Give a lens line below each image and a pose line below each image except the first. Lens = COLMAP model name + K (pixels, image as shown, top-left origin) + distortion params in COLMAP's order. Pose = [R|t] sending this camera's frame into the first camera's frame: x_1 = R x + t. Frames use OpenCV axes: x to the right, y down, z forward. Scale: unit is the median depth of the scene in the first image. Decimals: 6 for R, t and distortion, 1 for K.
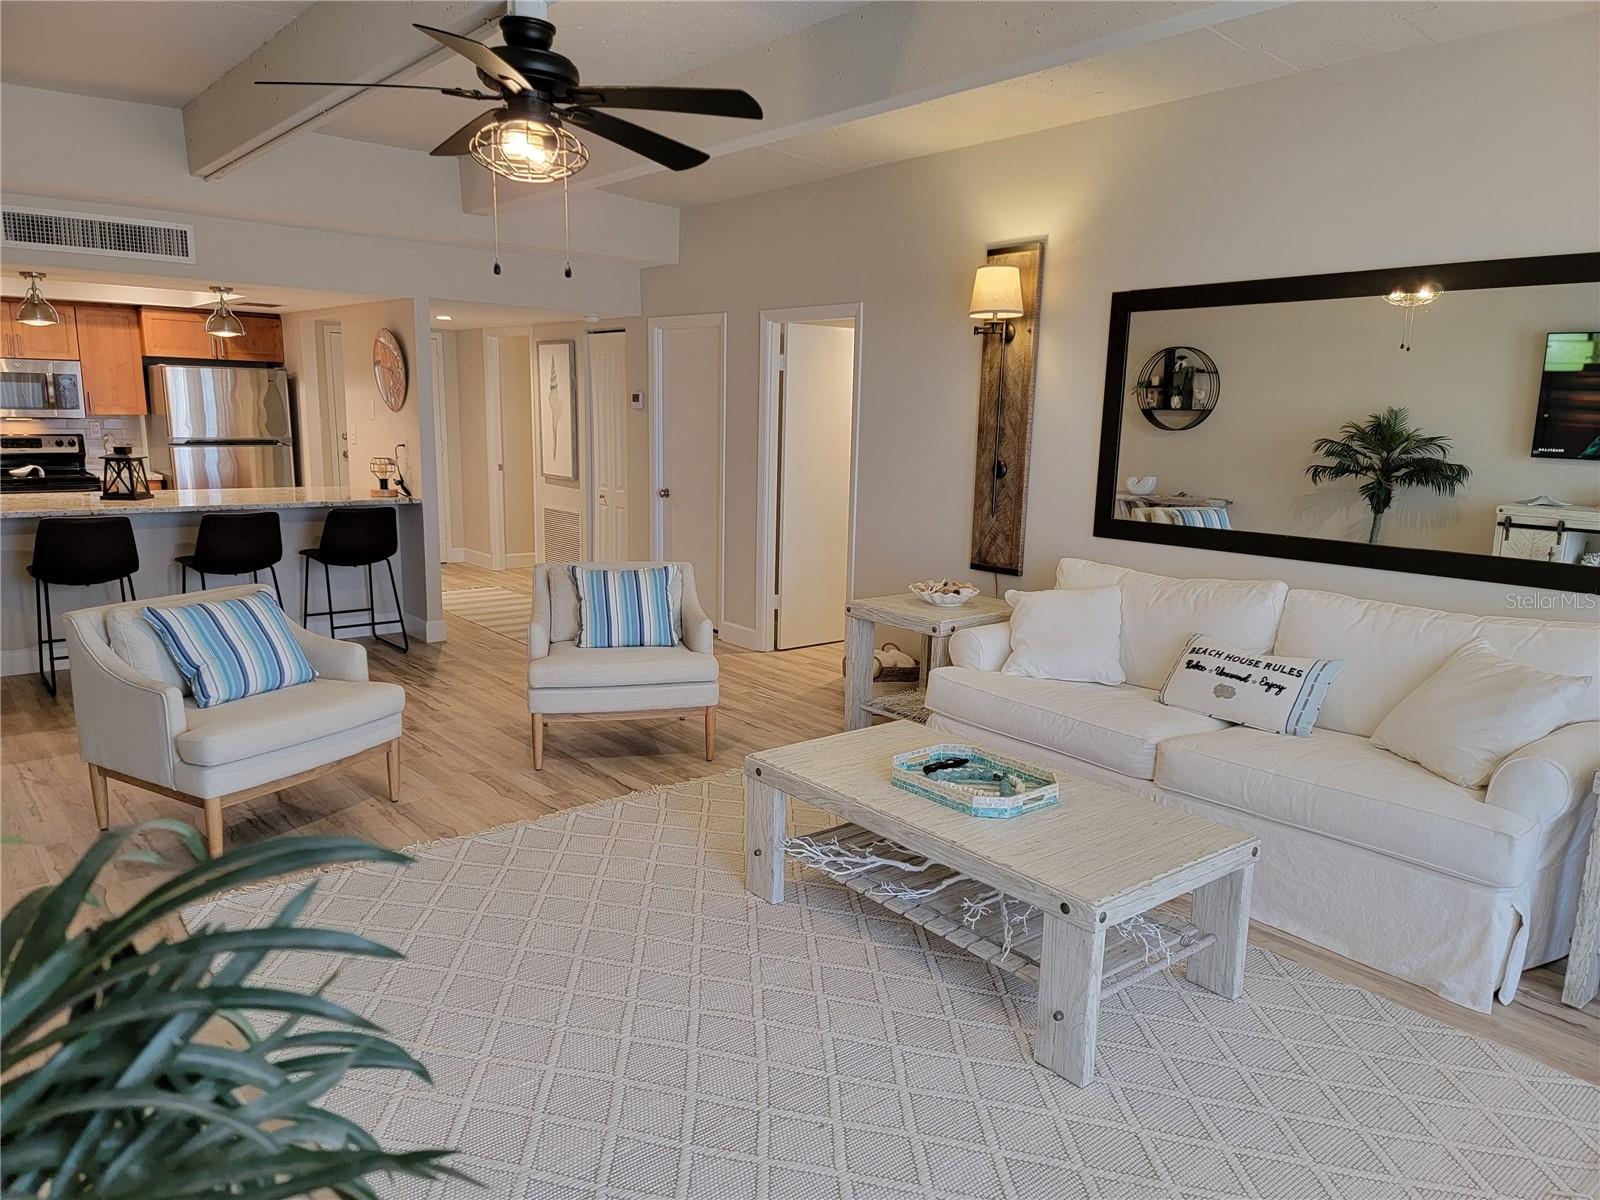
lens RADIAL K [[1110.2, 0, 785.0], [0, 1110.2, 625.1], [0, 0, 1]] dist [0.090505, -0.076236]
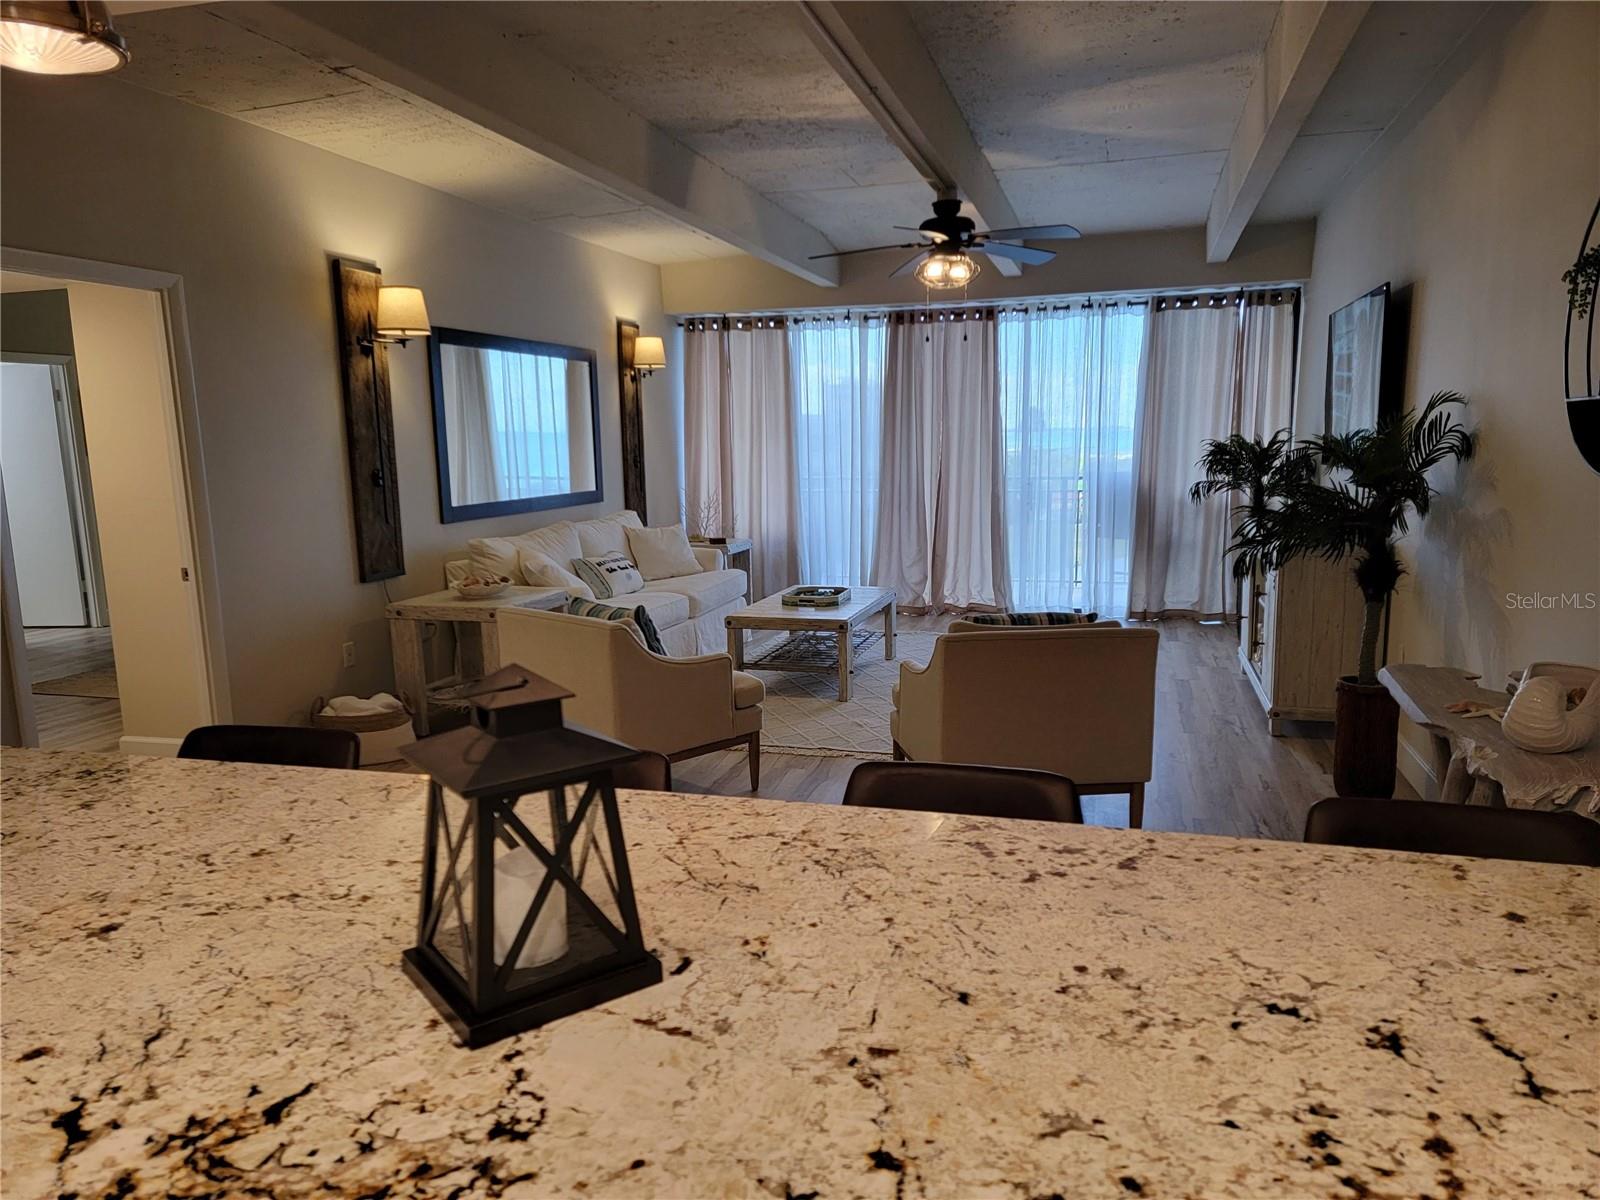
lens RADIAL K [[1110.2, 0, 811.9], [0, 1110.2, 636.7], [0, 0, 1]] dist [0.090505, -0.076236]
pose [[-0.579438, -0.158224, 0.799510, -0.592751], [0.161556, 0.939211, 0.302957, -0.166970], [-0.798844, 0.304710, -0.518652, 0.835805]]
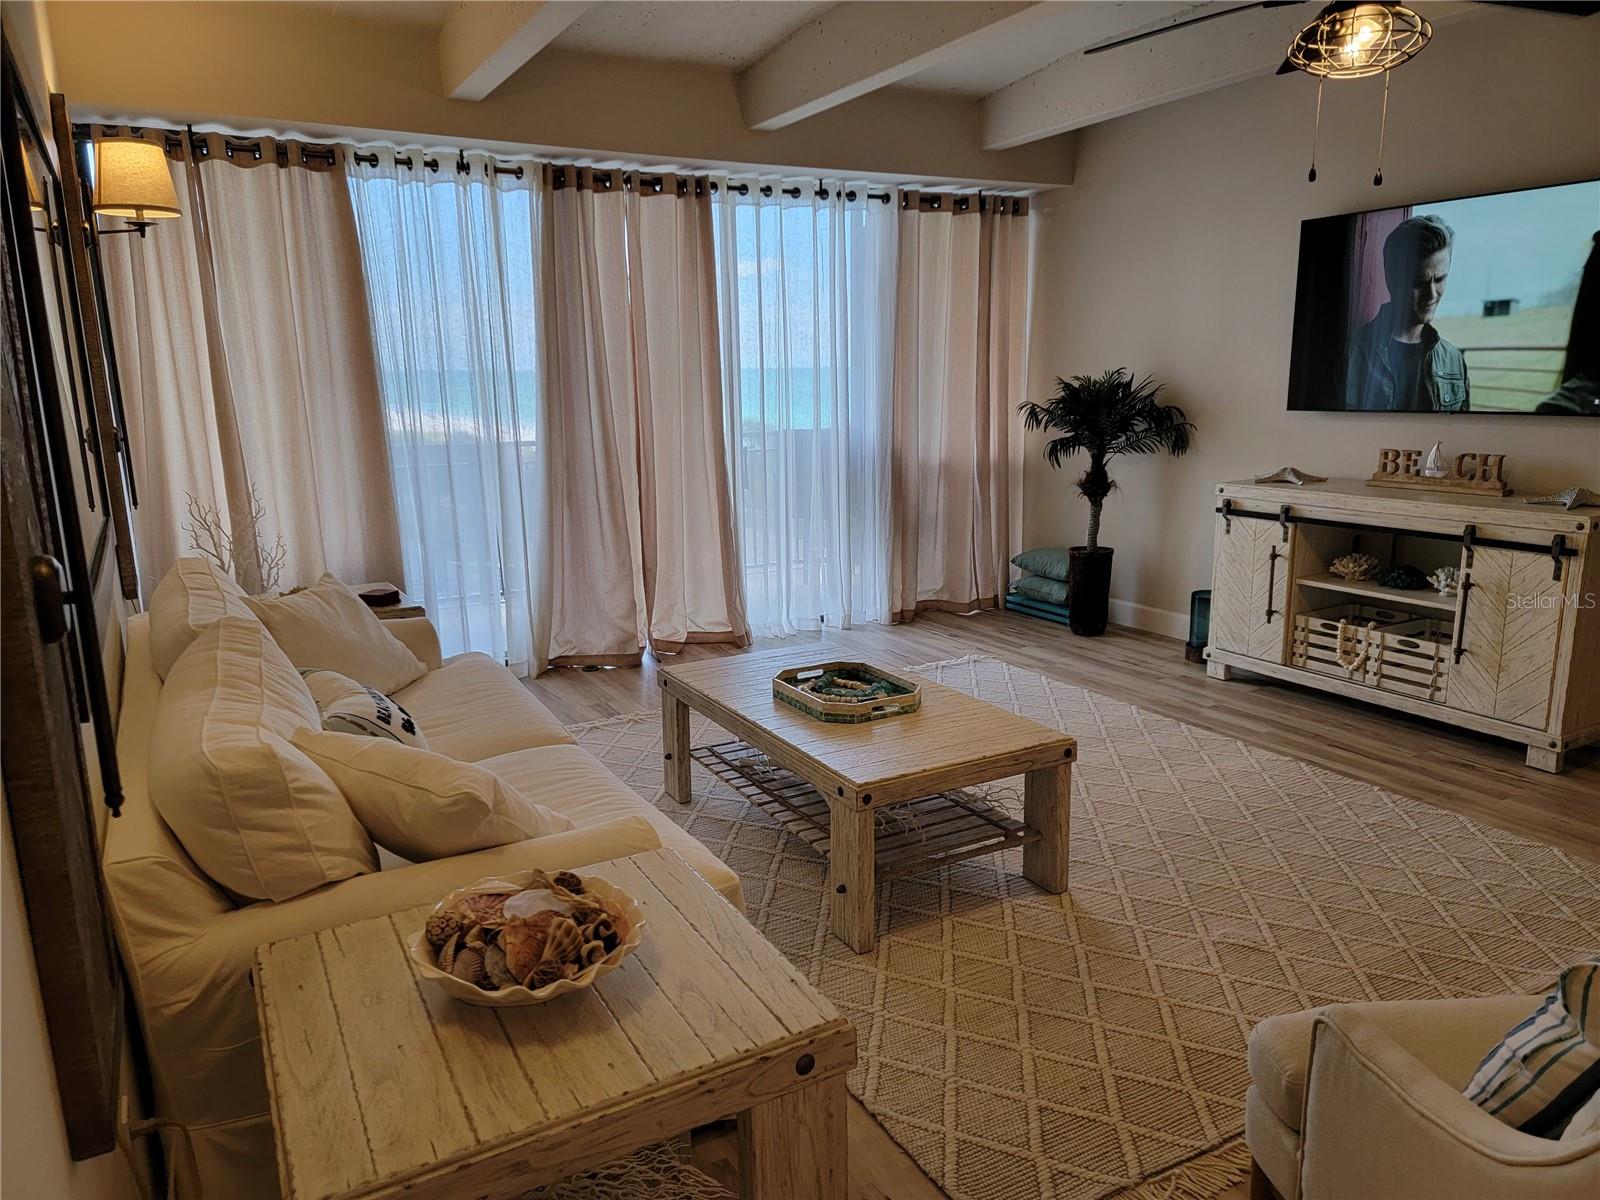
lens RADIAL K [[1110.2, 0, 796.6], [0, 1110.2, 615.8], [0, 0, 1]] dist [0.090505, -0.076236]
pose [[-0.986777, -0.039871, 0.157103, 0.019932], [0.027374, 0.914354, 0.403990, -0.142758], [-0.159756, 0.402949, -0.901172, 0.770109]]
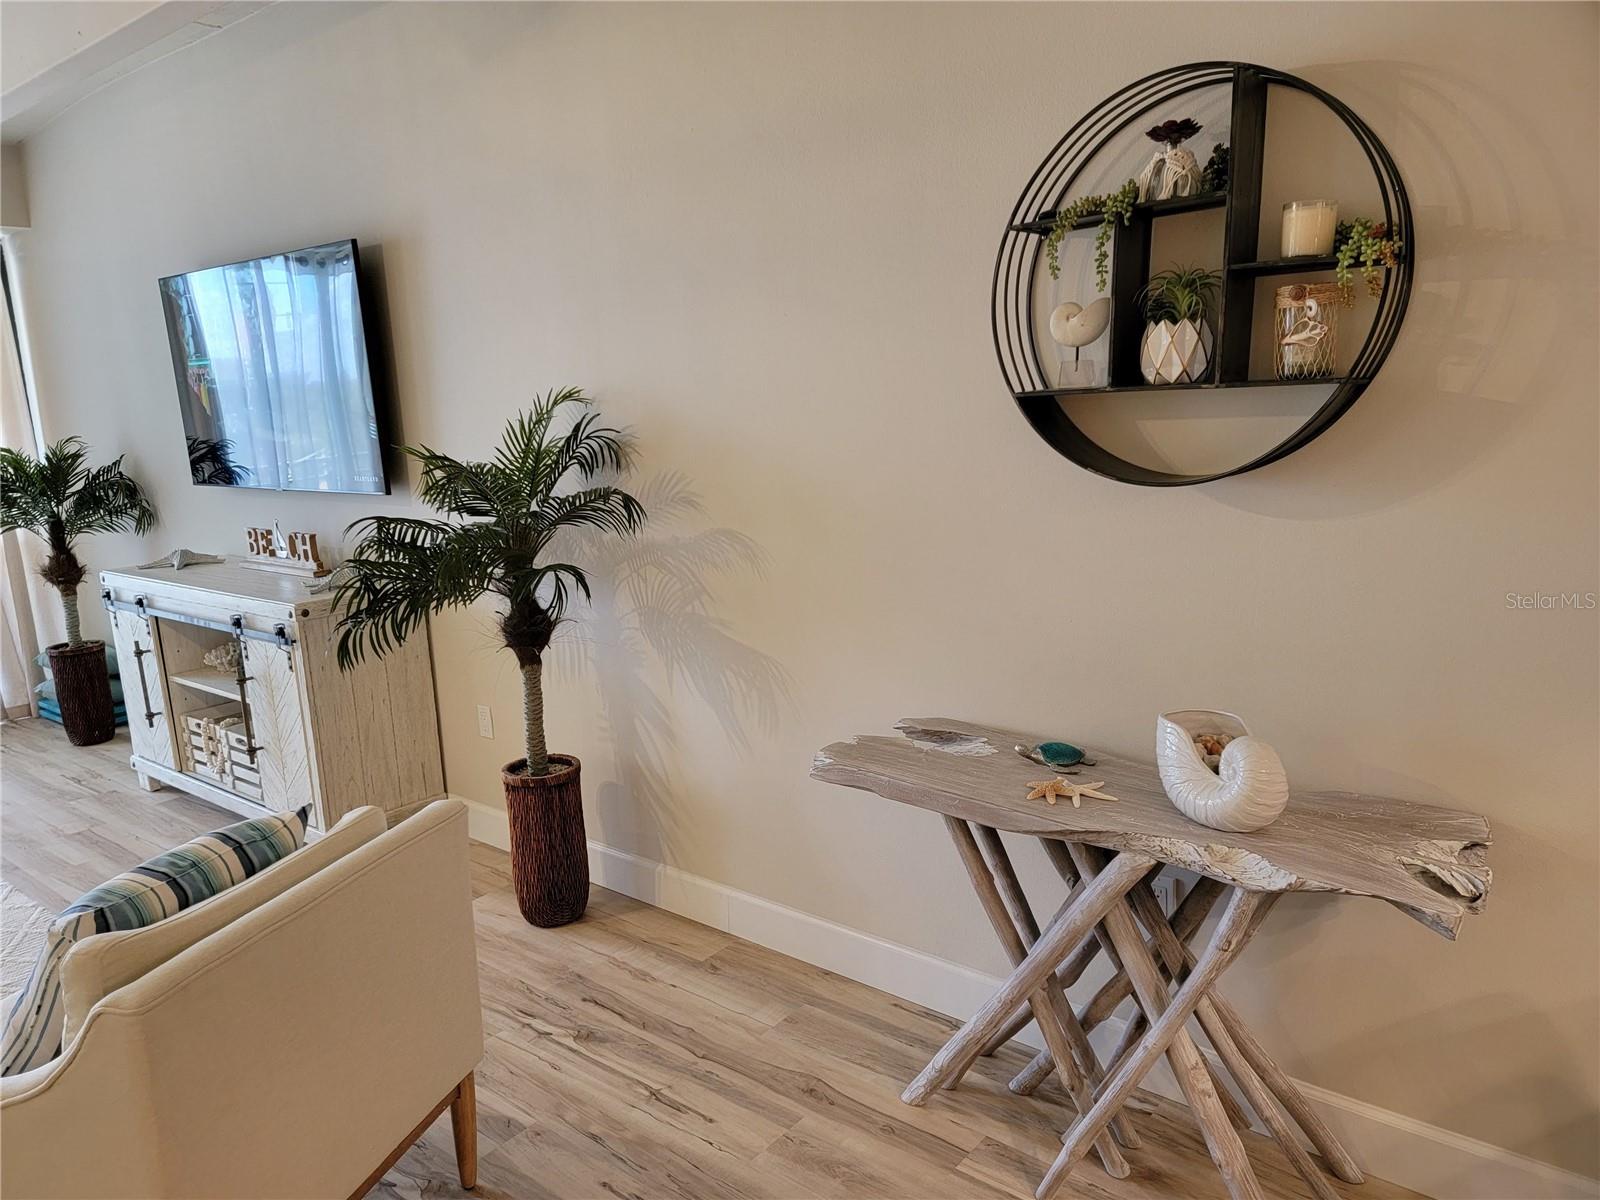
lens RADIAL K [[1110.2, 0, 804.8], [0, 1110.2, 616.8], [0, 0, 1]] dist [0.090505, -0.076236]
pose [[-0.978213, 0.053014, -0.200723, -0.334251], [-0.026418, 0.927200, 0.373633, -0.145949], [0.205918, 0.370795, -0.905599, 0.718438]]
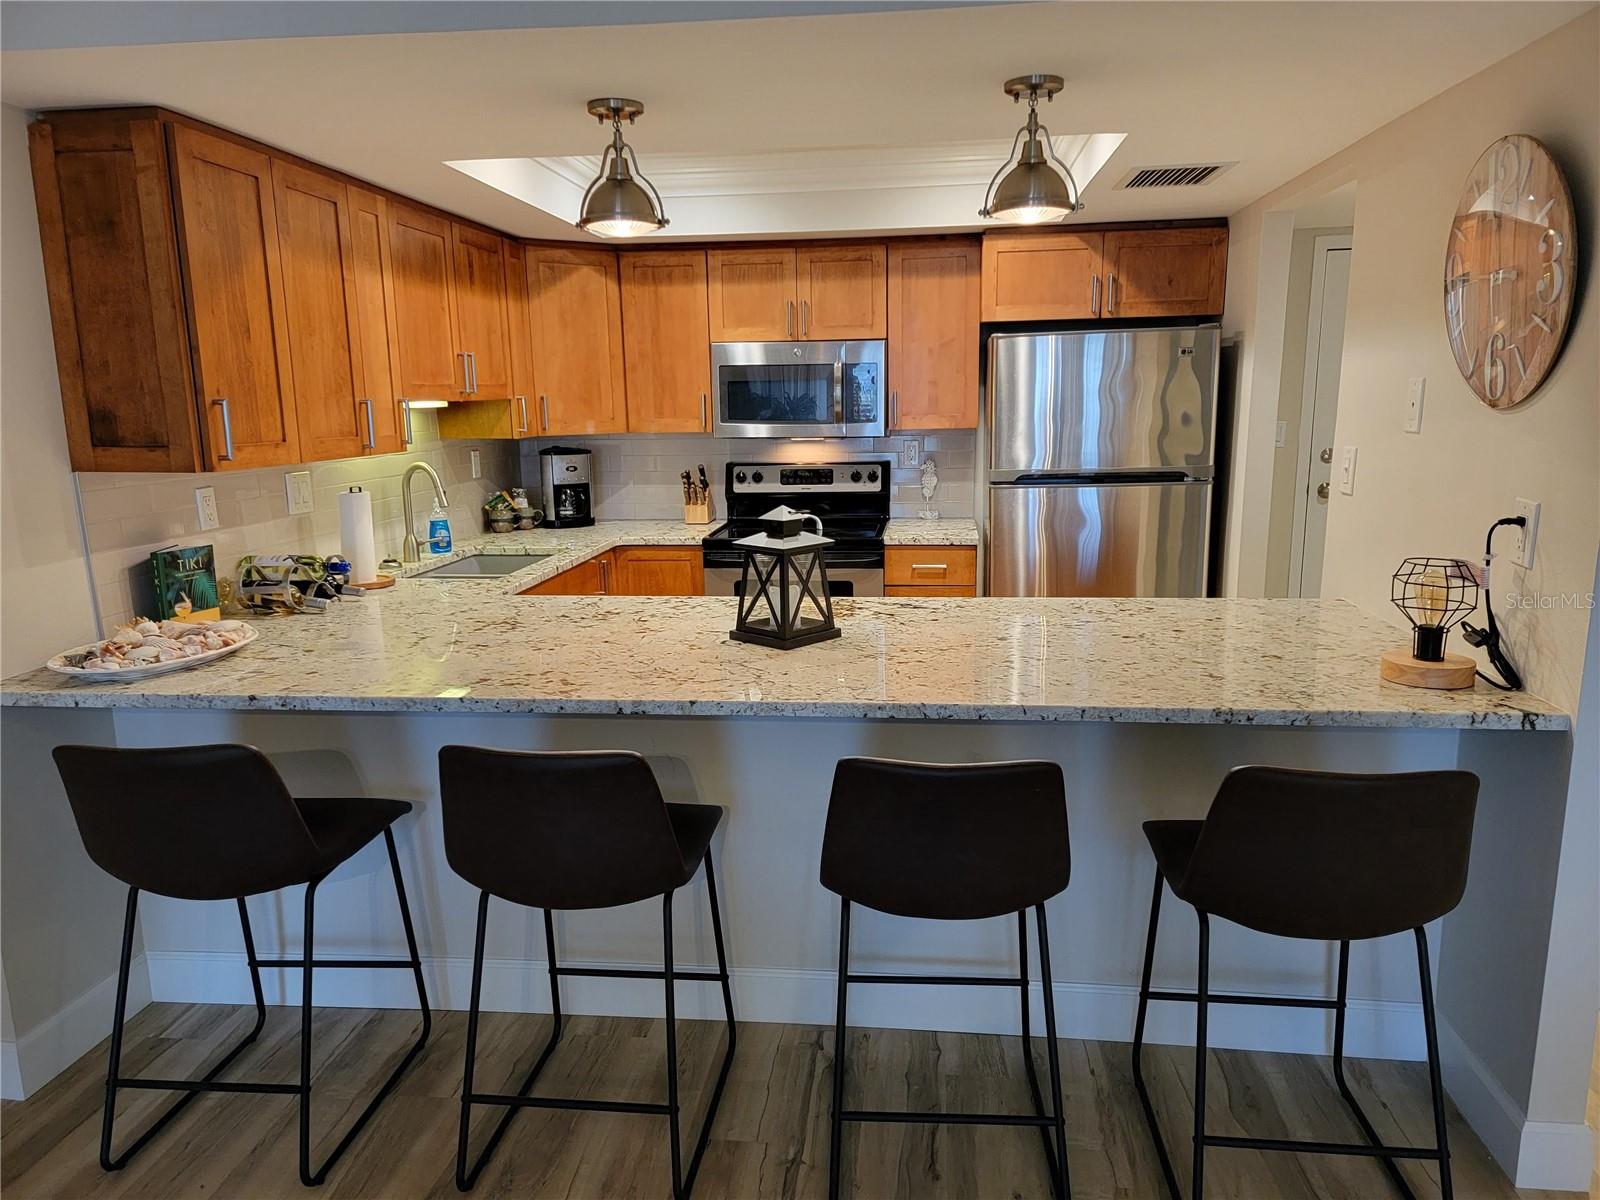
lens RADIAL K [[1110.2, 0, 814.2], [0, 1110.2, 620.0], [0, 0, 1]] dist [0.090505, -0.076236]
pose [[0.704379, 0.109771, -0.701284, -0.224164], [-0.105756, 0.993172, 0.049236, -0.112682], [0.701901, 0.039484, 0.711179, 0.570020]]
